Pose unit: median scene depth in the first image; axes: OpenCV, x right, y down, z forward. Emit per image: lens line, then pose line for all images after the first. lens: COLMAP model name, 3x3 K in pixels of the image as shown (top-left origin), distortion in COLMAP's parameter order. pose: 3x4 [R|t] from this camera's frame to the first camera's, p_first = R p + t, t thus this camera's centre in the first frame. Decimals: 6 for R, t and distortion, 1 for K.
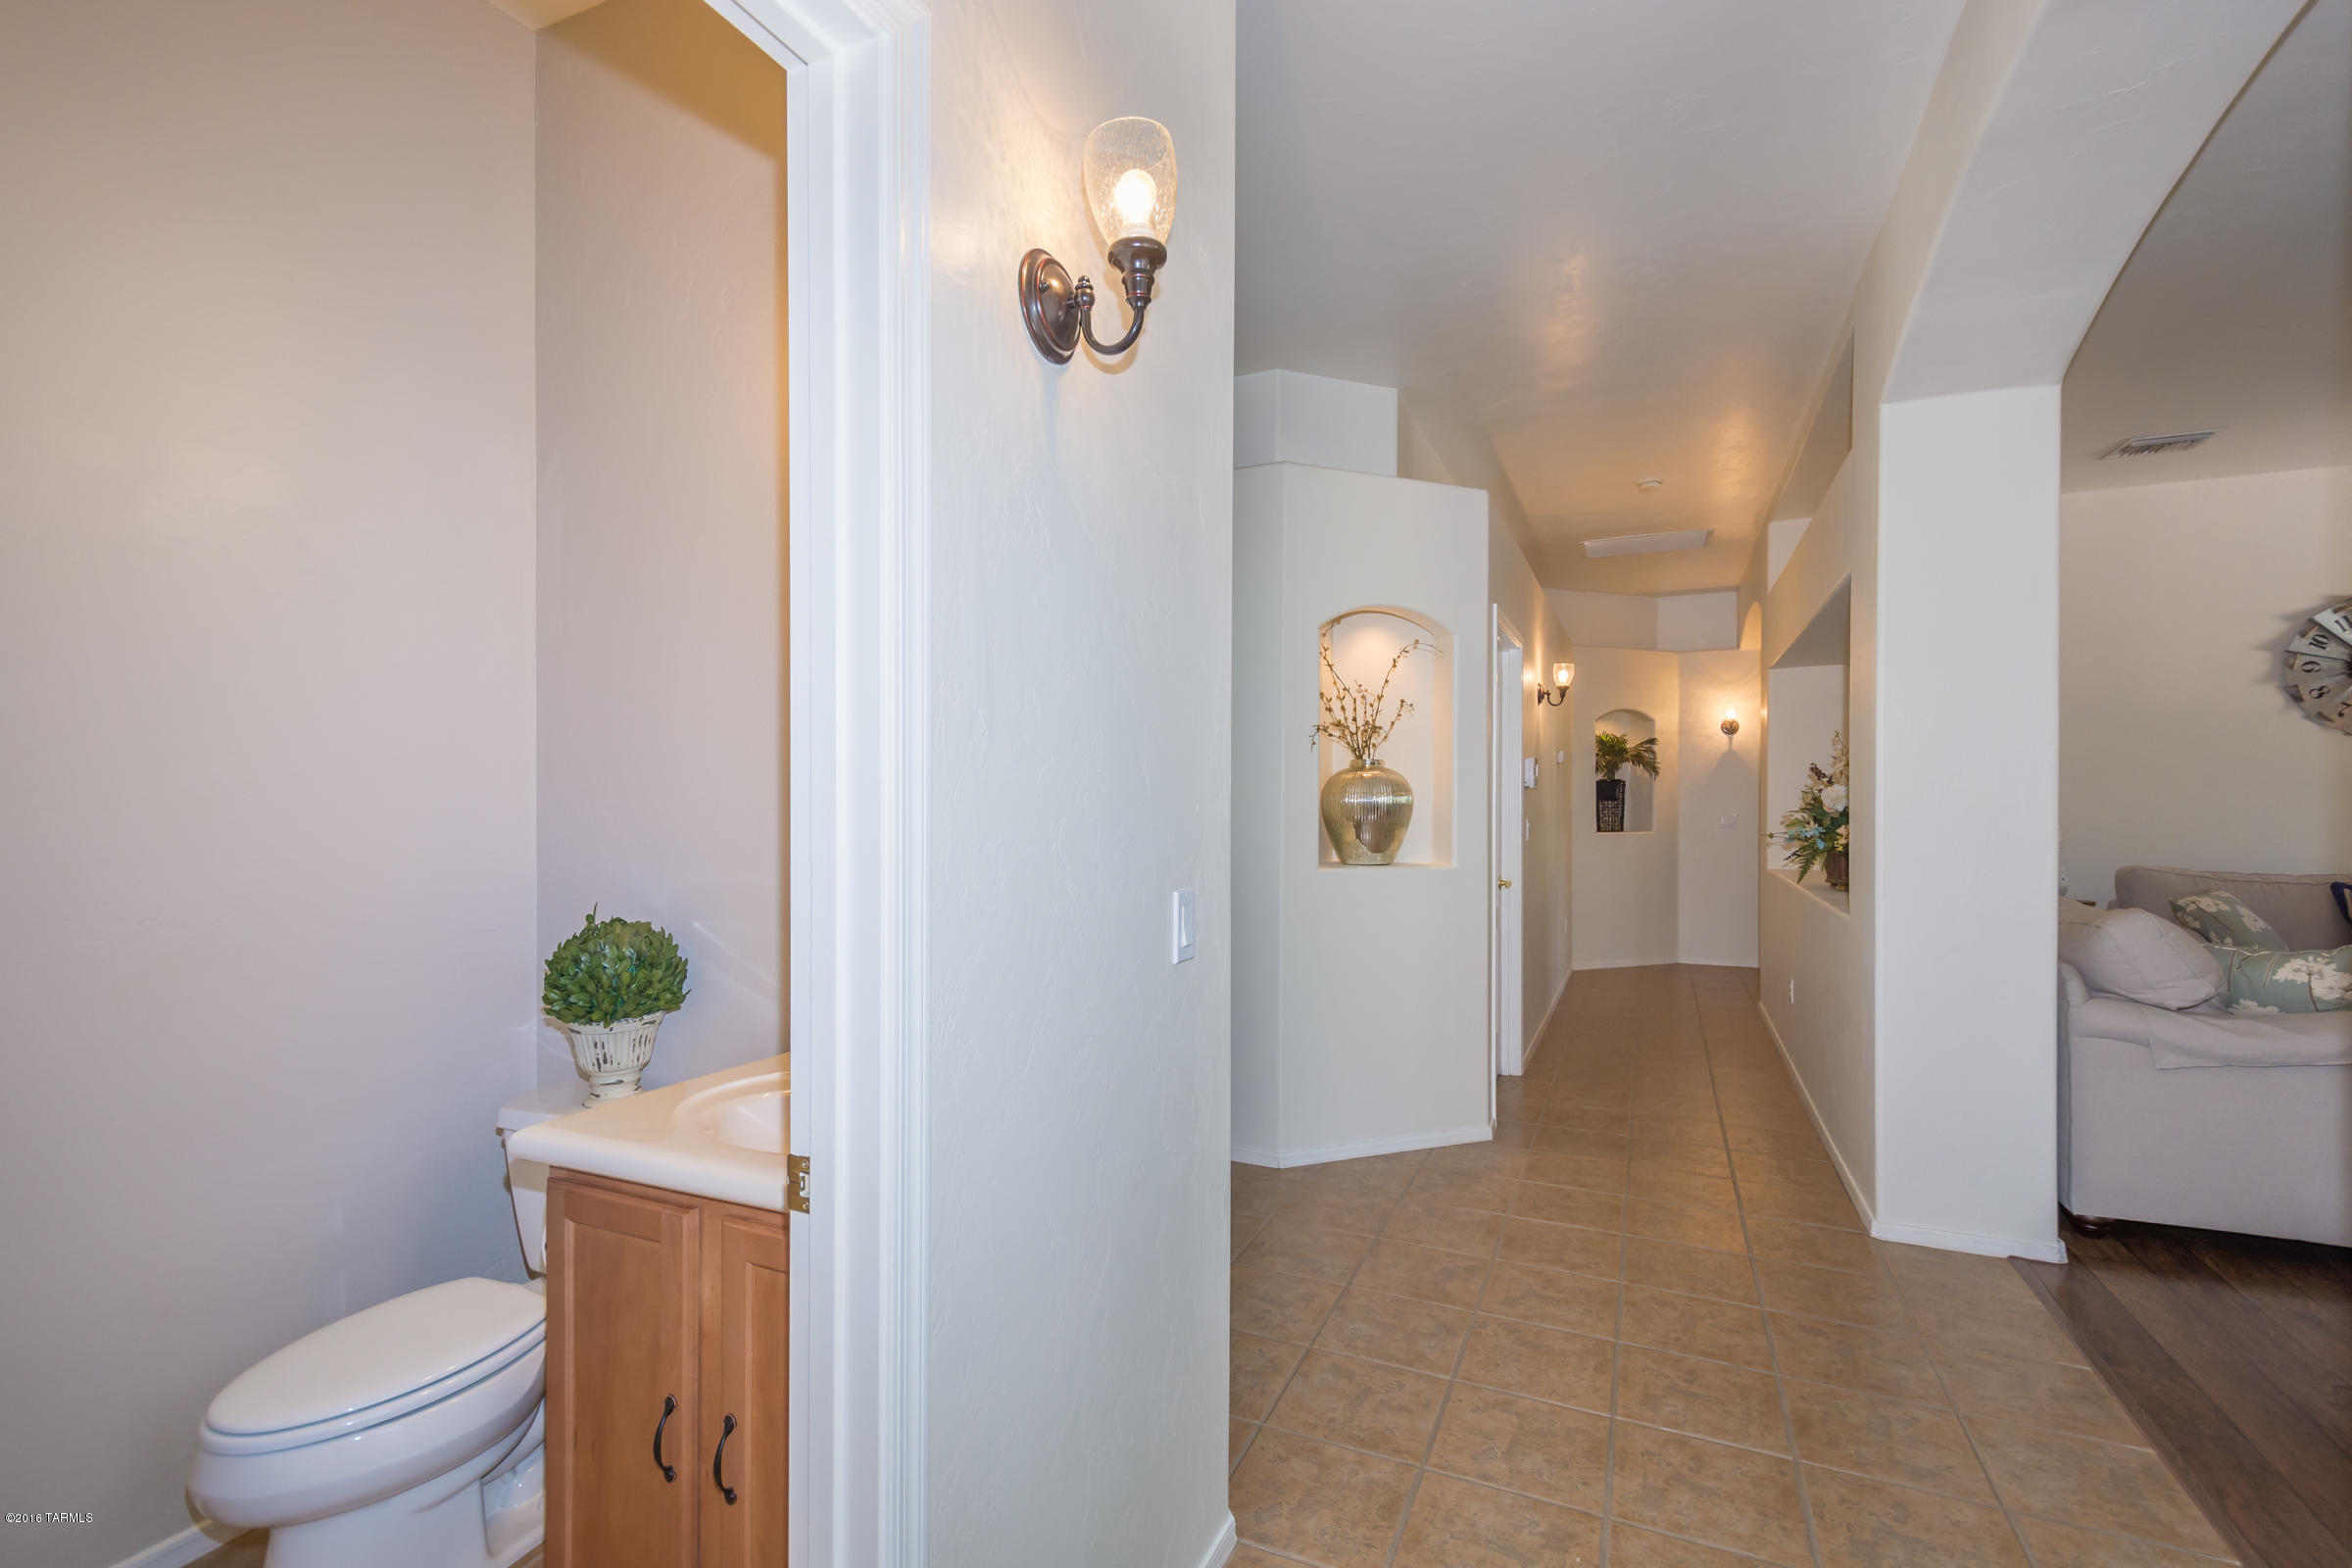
lens RADIAL K [[1023.6, 0, 1192.5], [0, 1023.6, 770.3], [0, 0, 1]] dist [0.016277, -0.004959]
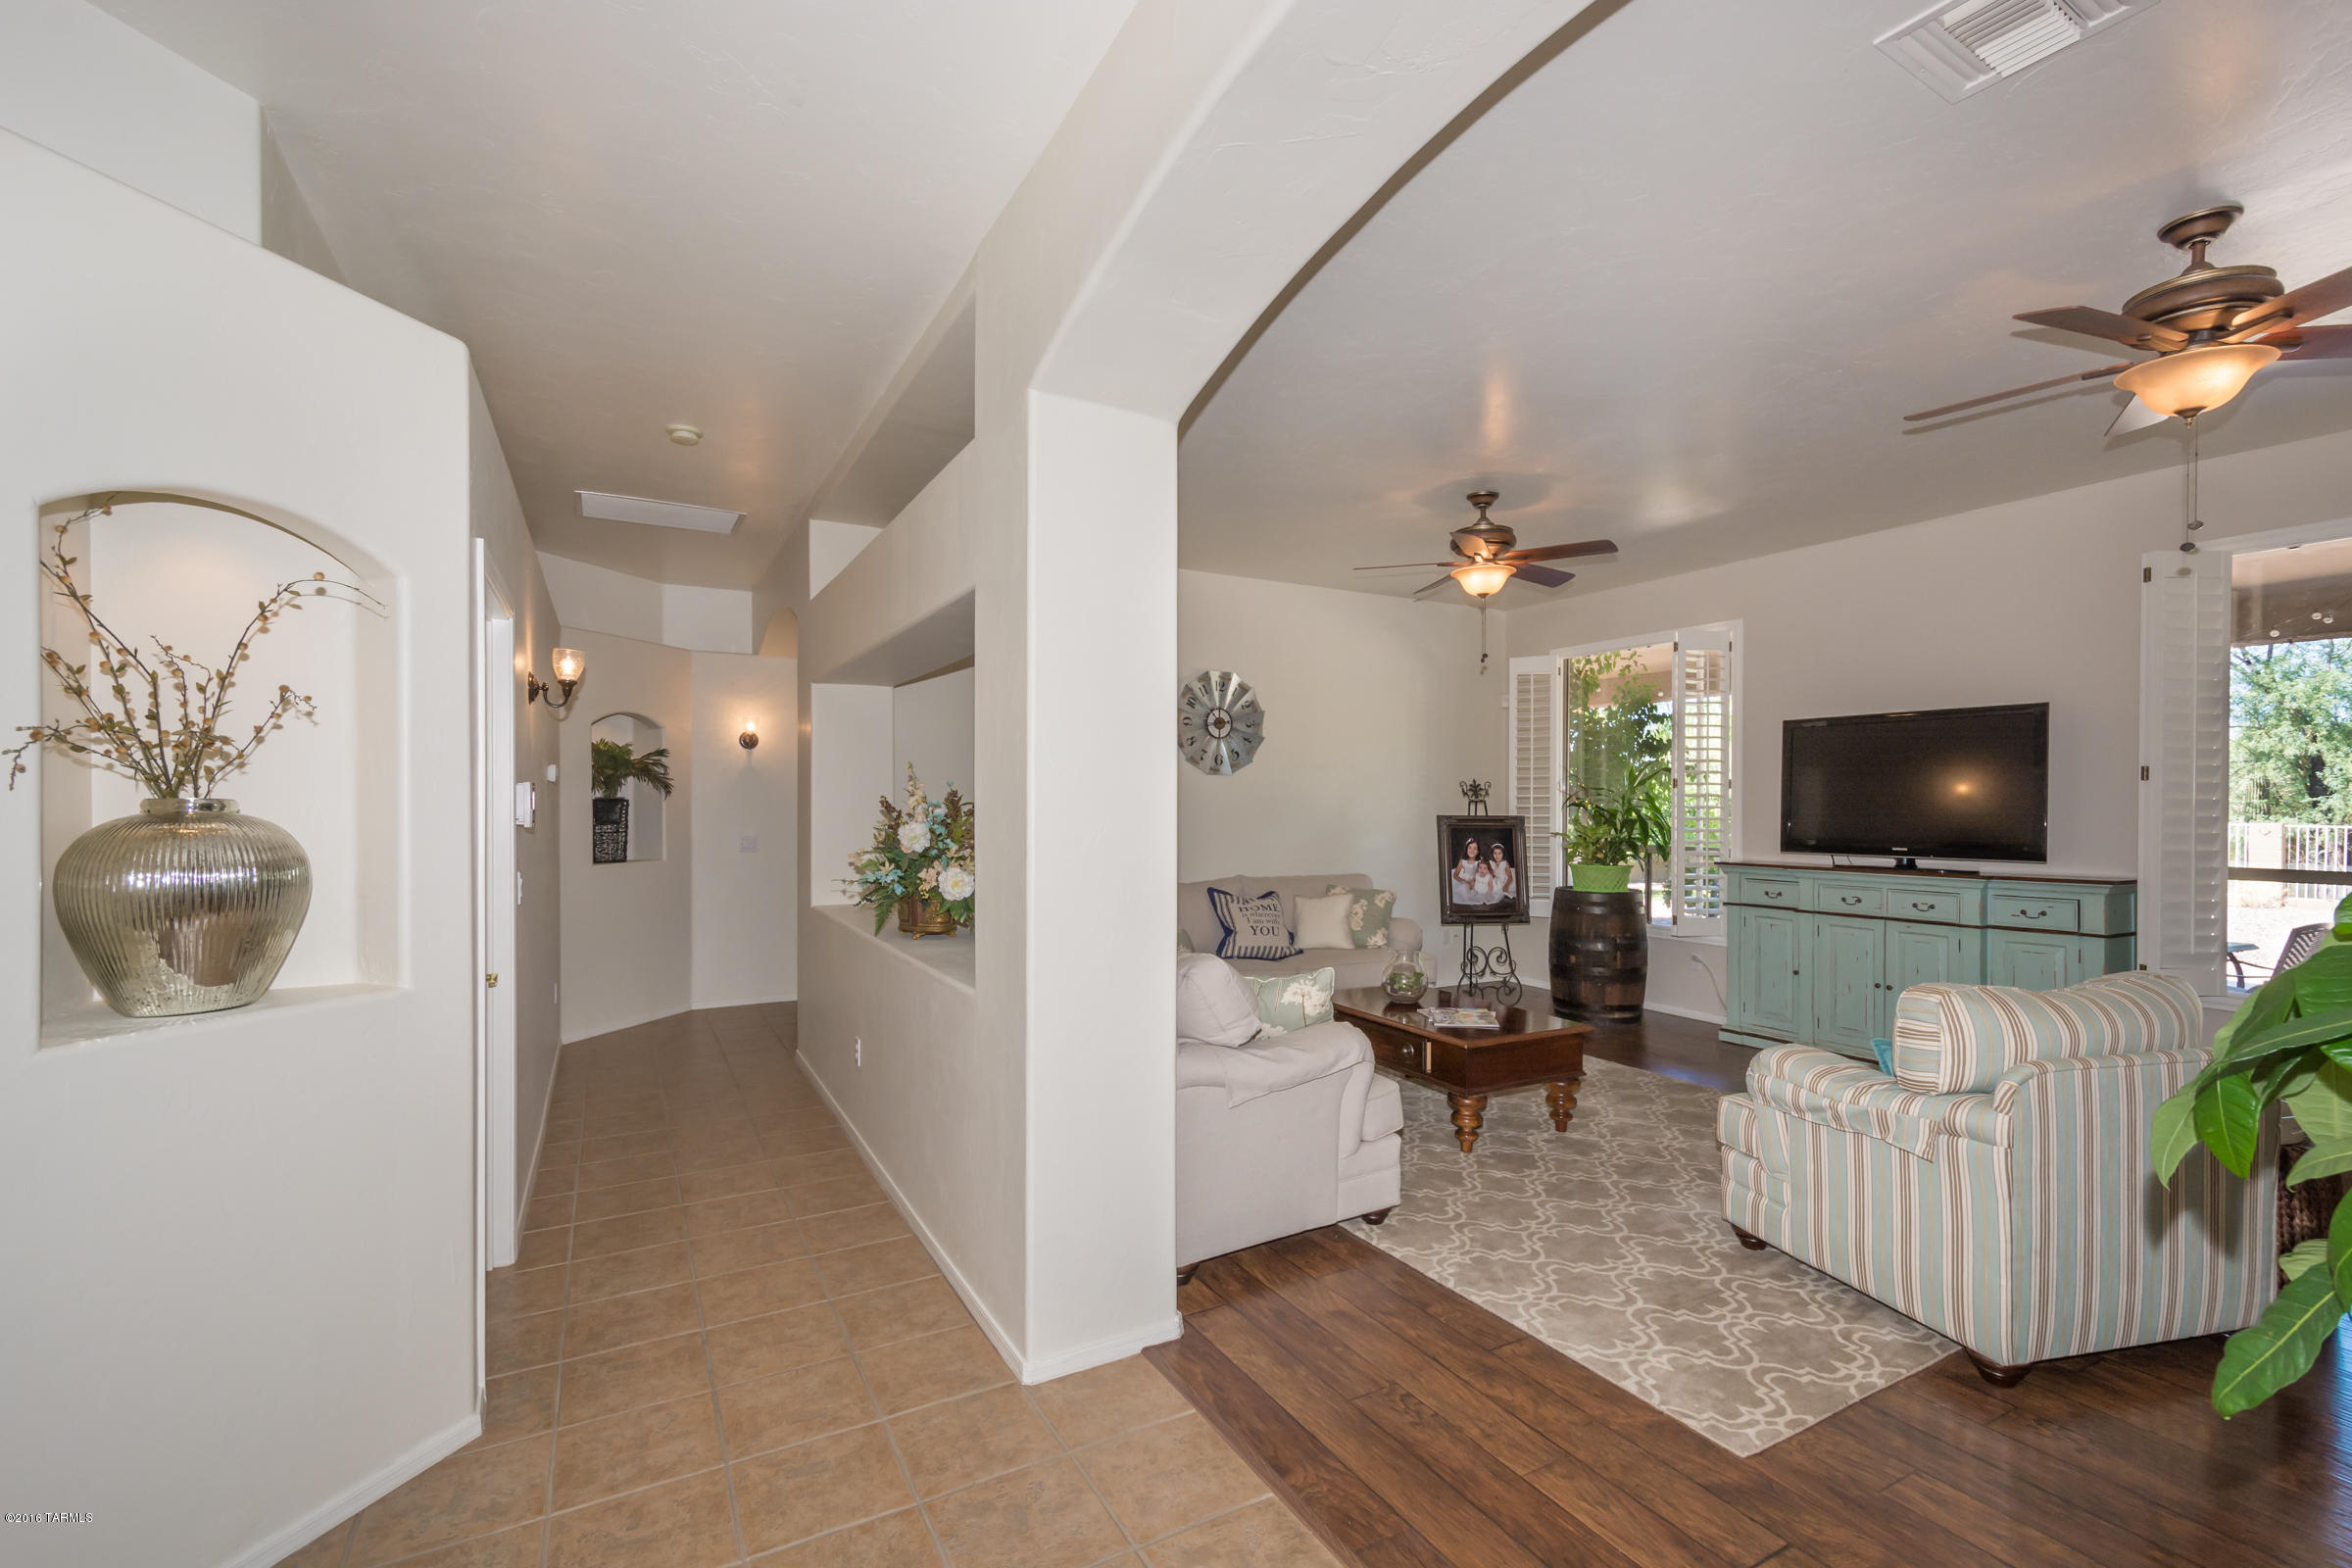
lens RADIAL K [[1018.5, 0, 1199.4], [0, 1018.5, 812.6], [0, 0, 1]] dist [-0.003068, -0.000699]
pose [[0.587391, -0.009646, 0.809246, 0.060119], [-0.024084, 0.999278, 0.029392, -0.030441], [-0.808945, -0.036755, 0.586735, 0.317650]]
